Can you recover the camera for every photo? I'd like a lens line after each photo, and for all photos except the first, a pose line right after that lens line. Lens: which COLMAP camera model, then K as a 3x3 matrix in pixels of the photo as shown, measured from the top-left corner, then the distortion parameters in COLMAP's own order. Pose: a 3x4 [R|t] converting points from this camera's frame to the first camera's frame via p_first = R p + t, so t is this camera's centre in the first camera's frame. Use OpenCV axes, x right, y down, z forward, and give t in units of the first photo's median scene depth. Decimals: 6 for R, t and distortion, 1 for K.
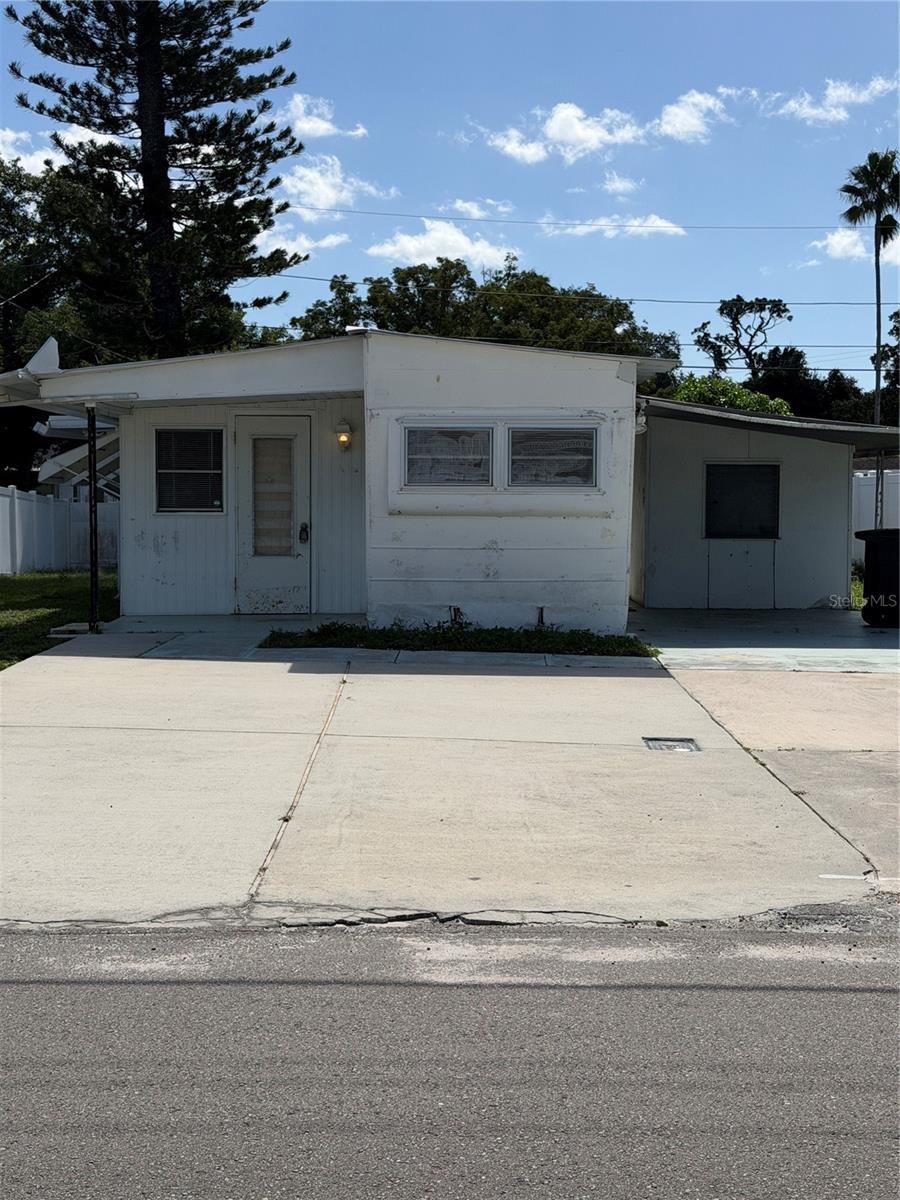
lens RADIAL K [[1684.0, 0, 412.5], [0, 1684.0, 609.1], [0, 0, 1]] dist [0.106099, 0.000000]
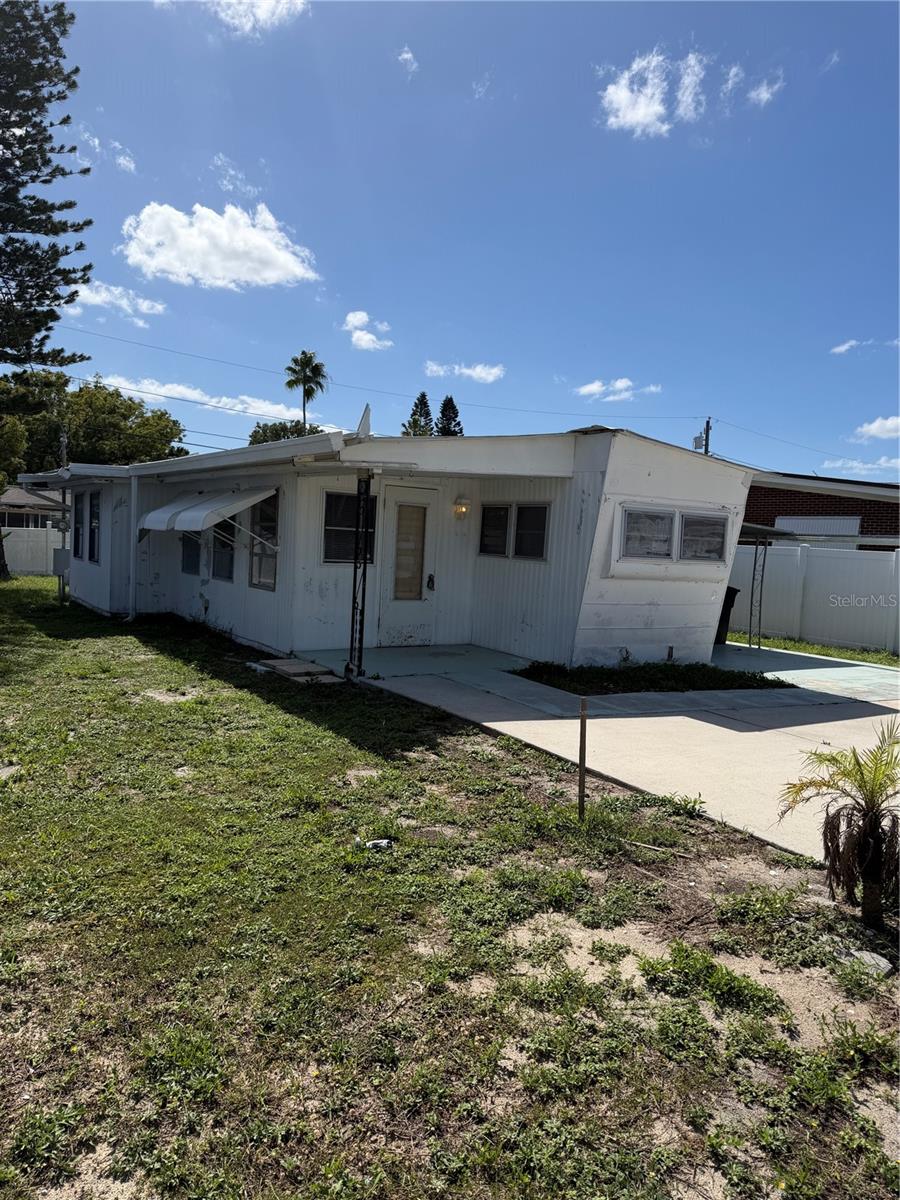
lens RADIAL K [[846.0, 0, 446.1], [0, 846.0, 627.8], [0, 0, 1]] dist [0.050315, -0.053567]
pose [[0.843803, -0.012886, 0.536499, -0.395736], [-0.014062, 0.998838, 0.046106, -0.040376], [-0.536469, -0.046449, 0.842641, 0.456401]]
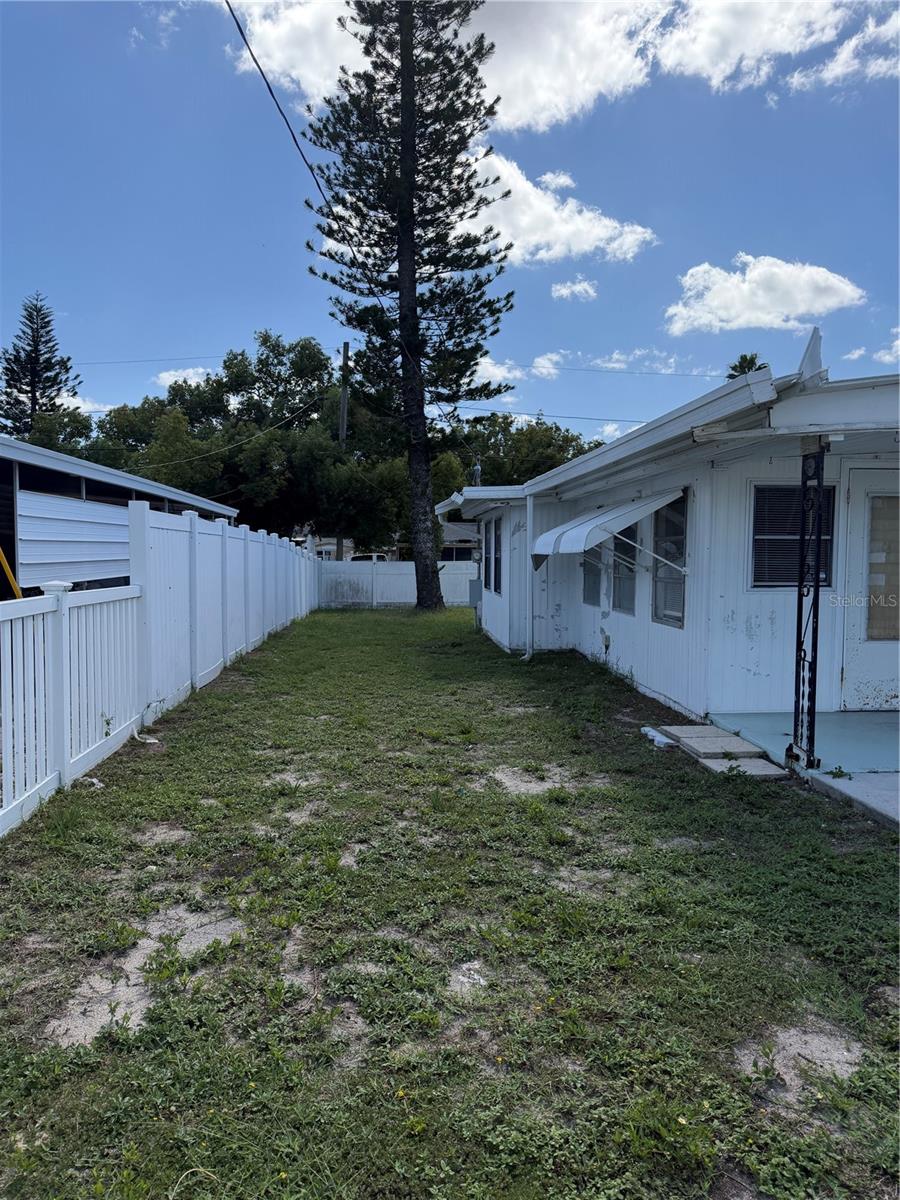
lens RADIAL K [[846.0, 0, 457.9], [0, 846.0, 598.9], [0, 0, 1]] dist [0.050315, -0.053567]
pose [[0.997681, -0.000603, 0.068058, -0.312508], [0.001515, 0.999910, -0.013356, -0.047297], [-0.068043, 0.013428, 0.997592, 0.616549]]
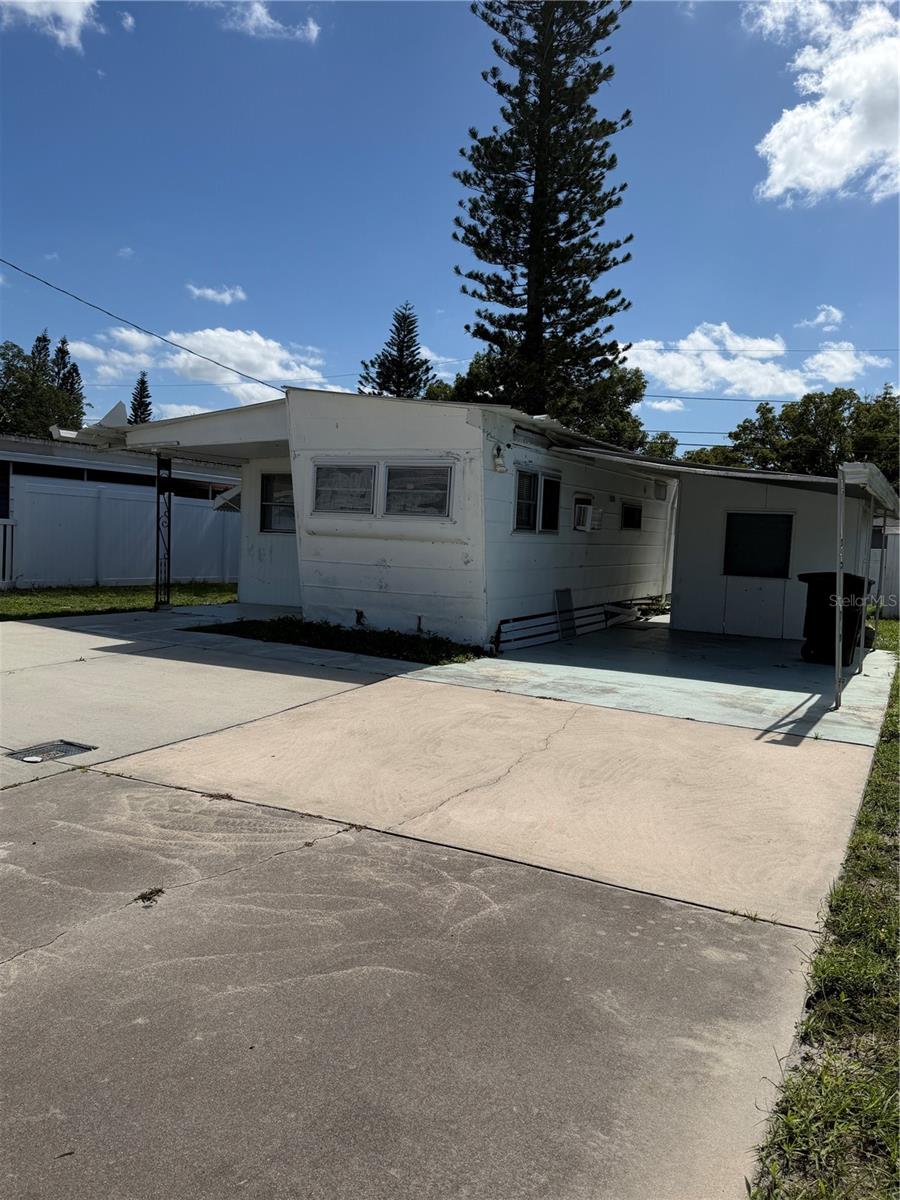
lens RADIAL K [[954.9, 0, 449.3], [0, 954.9, 604.4], [0, 0, 1]] dist [0.075432, -0.004268]
pose [[0.895790, 0.067771, -0.439280, 0.348872], [-0.070655, 0.997453, 0.009803, -0.015633], [0.438825, 0.022256, 0.898297, 0.347403]]
